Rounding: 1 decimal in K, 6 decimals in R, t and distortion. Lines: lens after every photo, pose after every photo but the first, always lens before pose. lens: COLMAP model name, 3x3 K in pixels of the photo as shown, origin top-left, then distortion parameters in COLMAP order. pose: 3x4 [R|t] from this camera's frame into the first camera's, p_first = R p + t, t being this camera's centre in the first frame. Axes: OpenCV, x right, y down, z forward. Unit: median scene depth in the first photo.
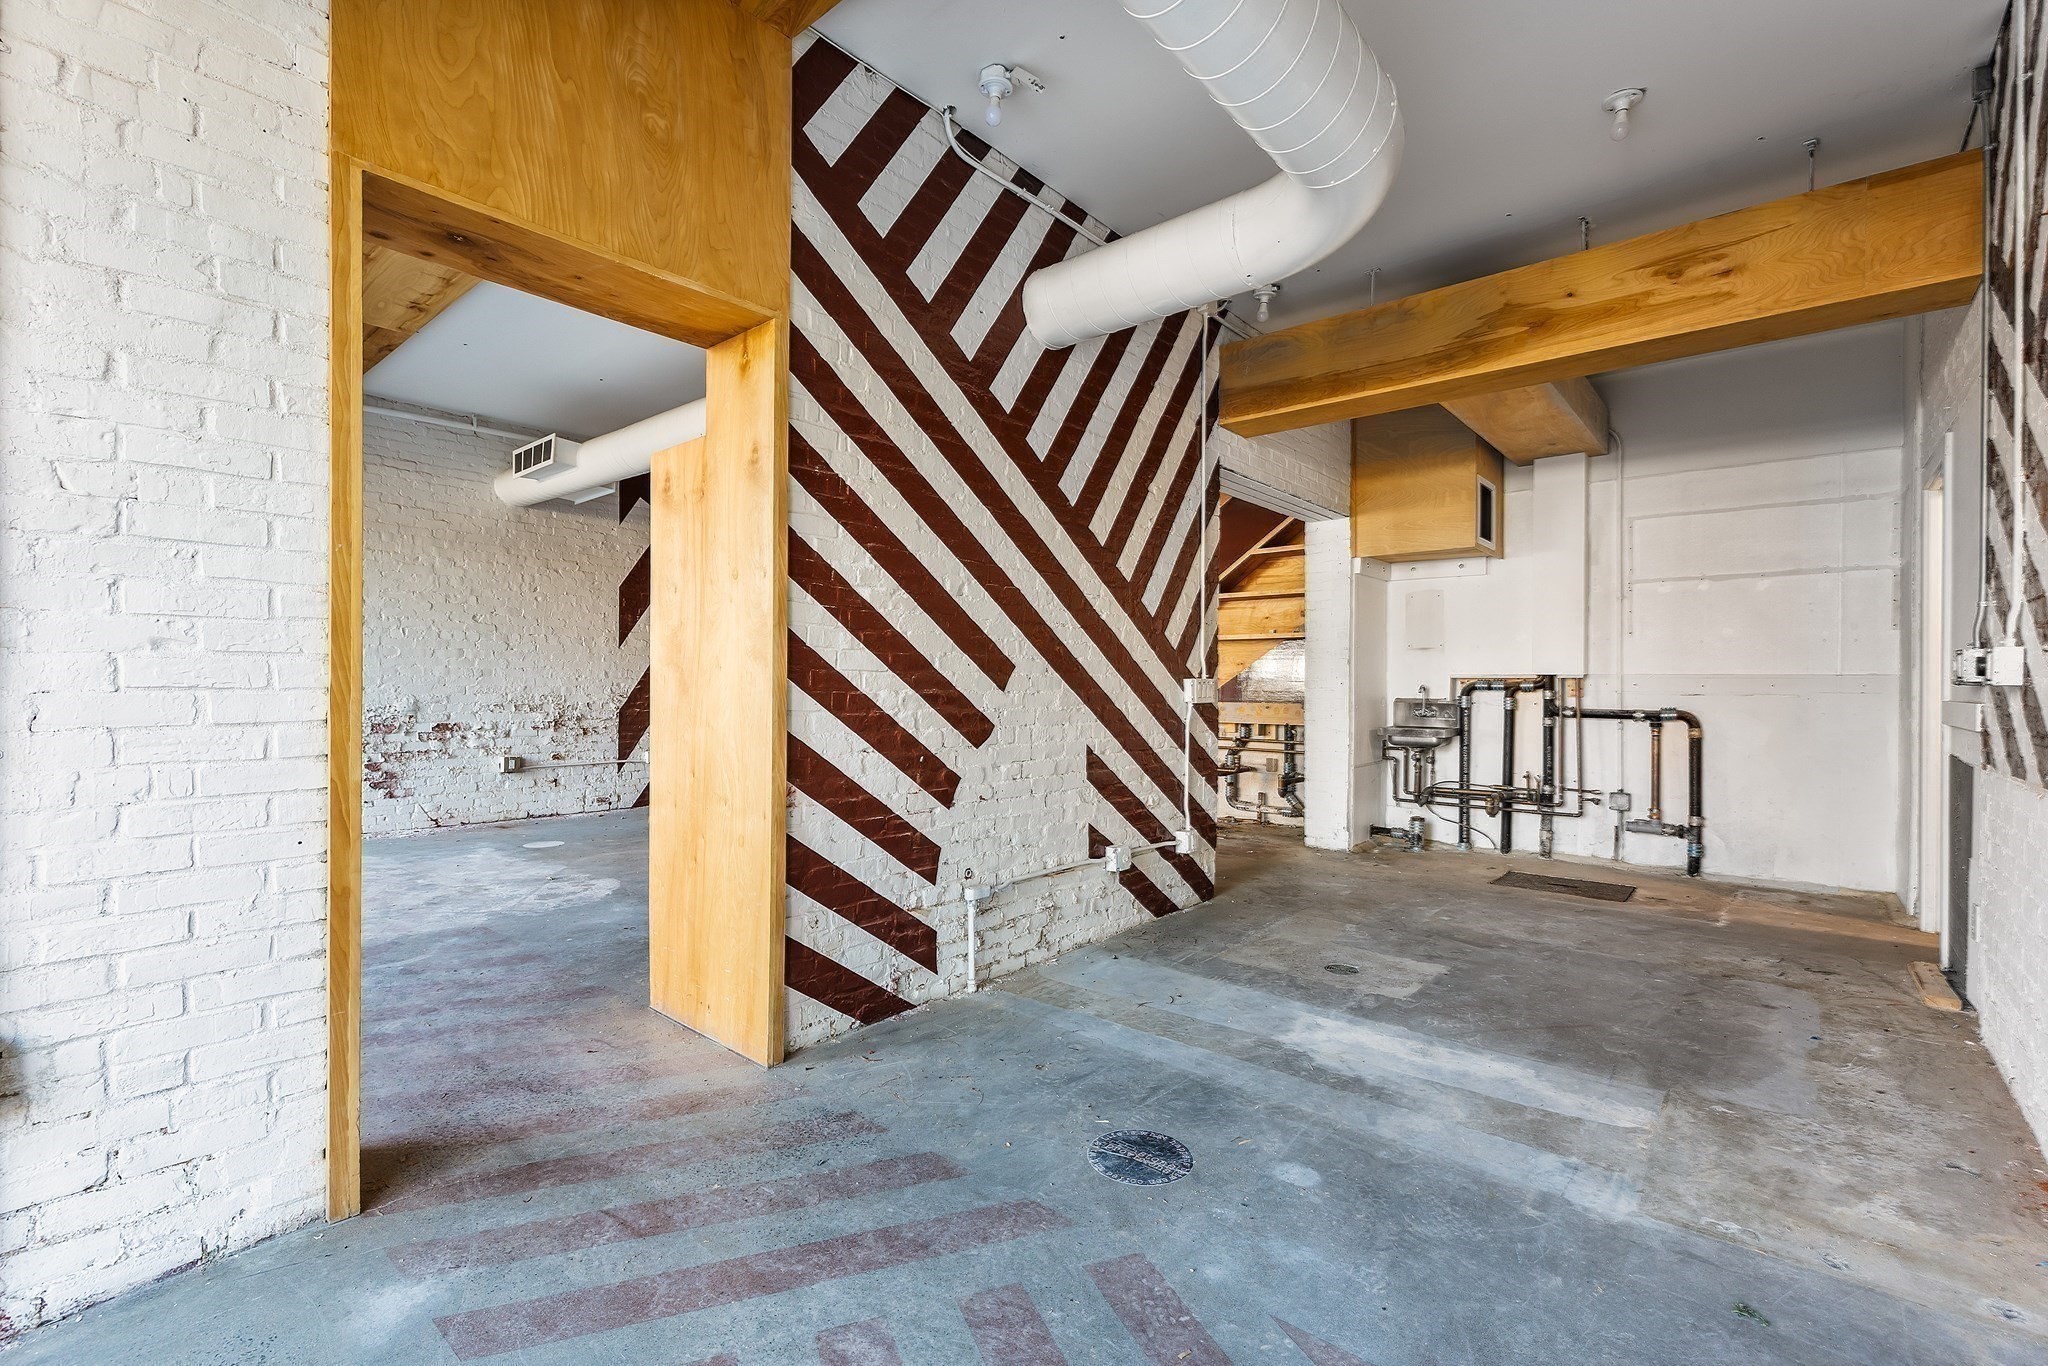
lens RADIAL K [[900.3, 0, 1024.0], [0, 900.3, 683.0], [0, 0, 1]] dist [0.000961, 0.000110]
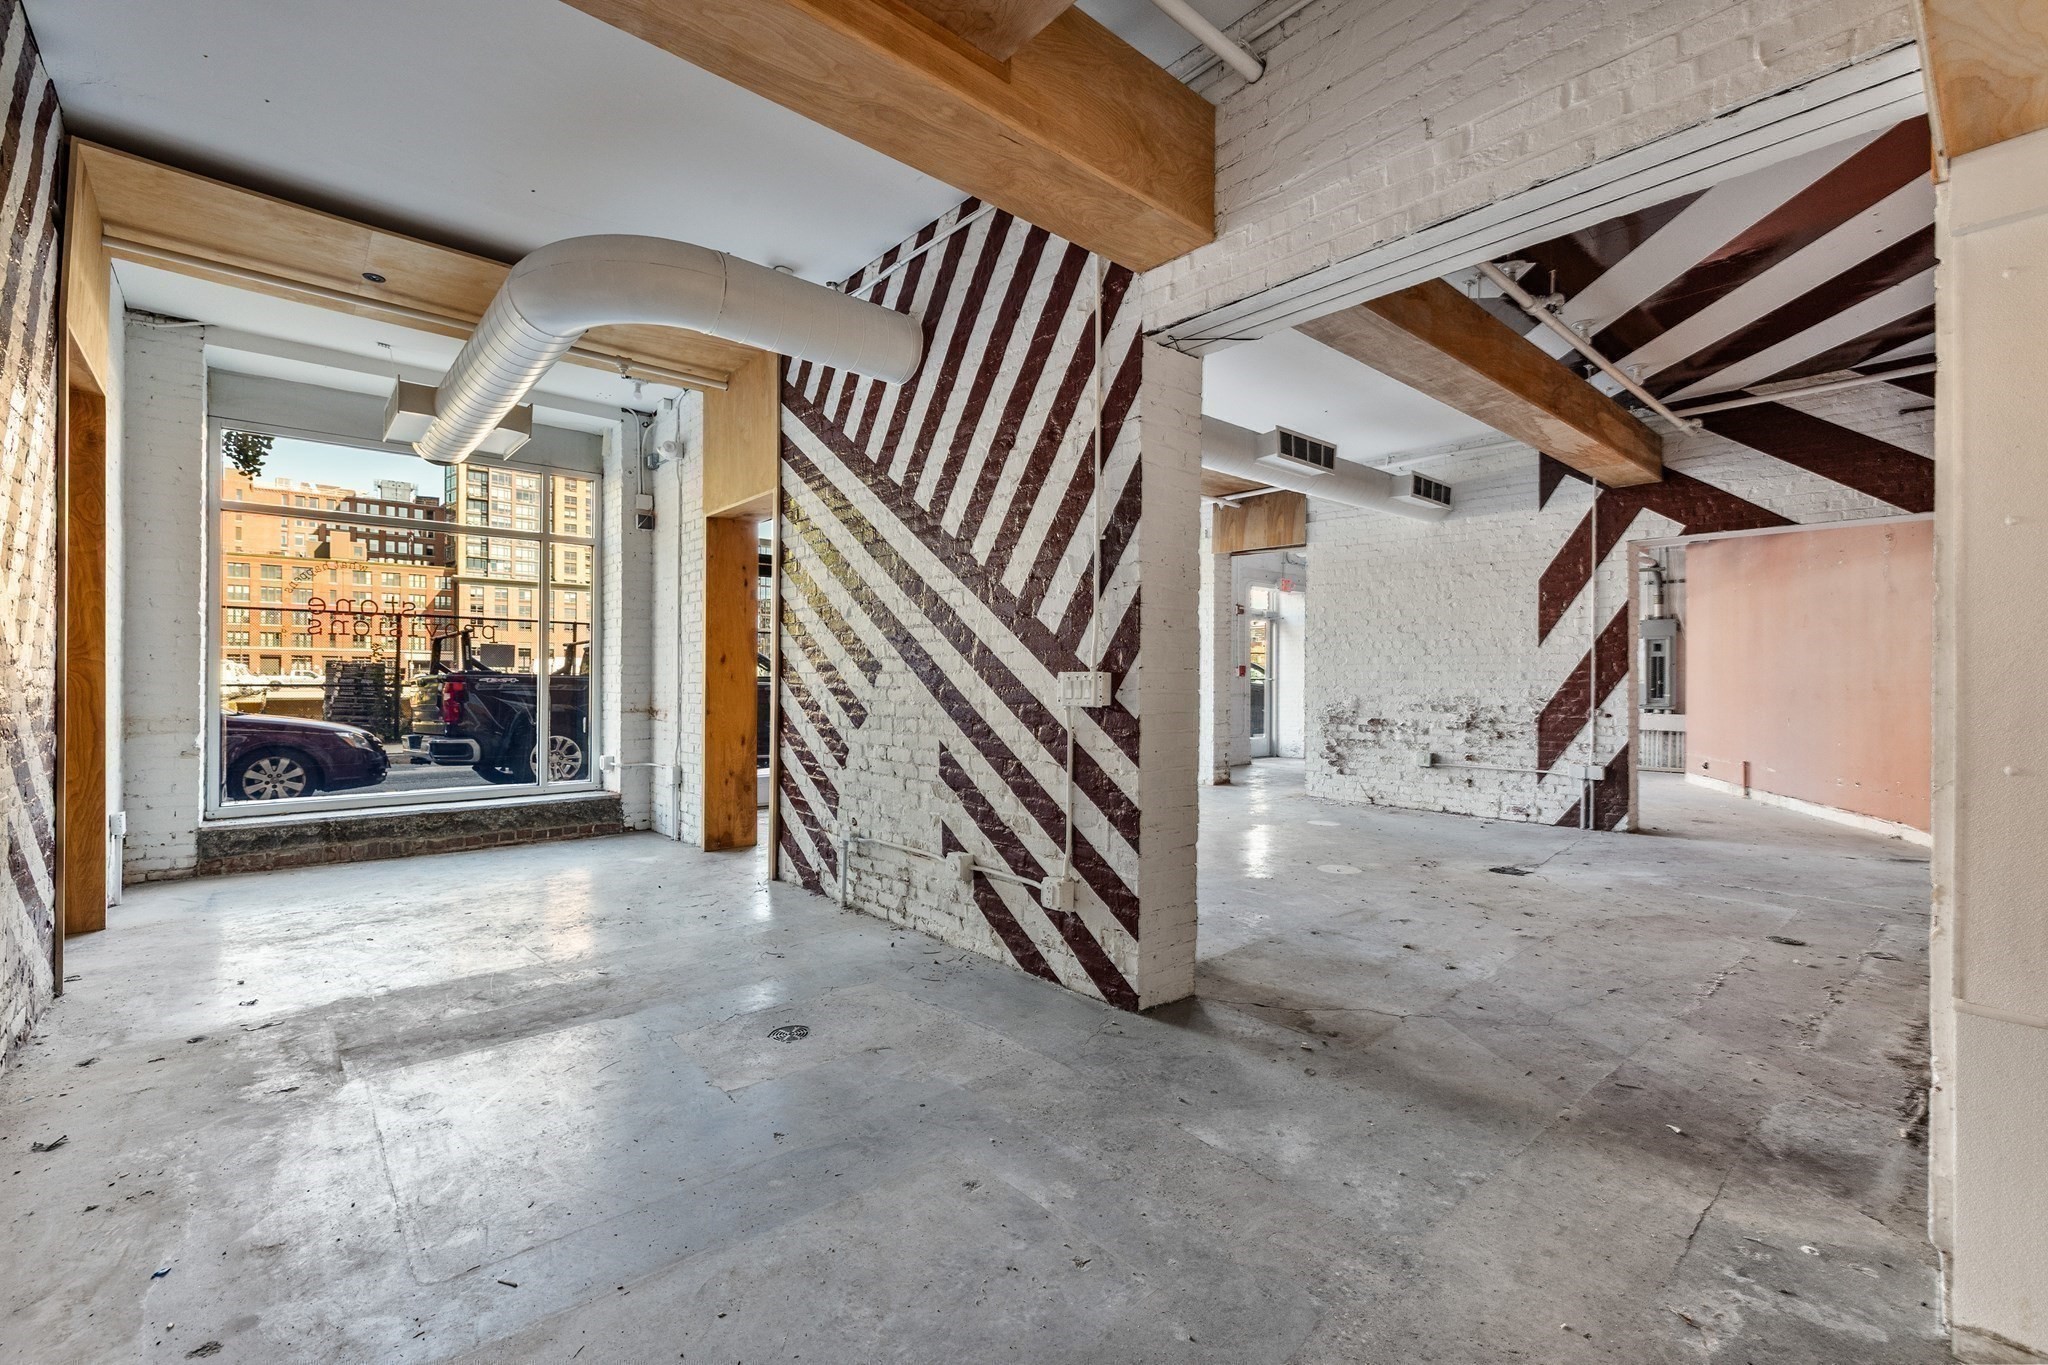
lens RADIAL K [[884.9, 0, 1018.6], [0, 884.9, 665.2], [0, 0, 1]] dist [0.000117, -0.000019]
pose [[-0.151189, -0.025017, -0.988188, 0.603604], [-0.003777, 0.999687, -0.024730, 0.004726], [0.988498, -0.000007, -0.151236, 0.717261]]
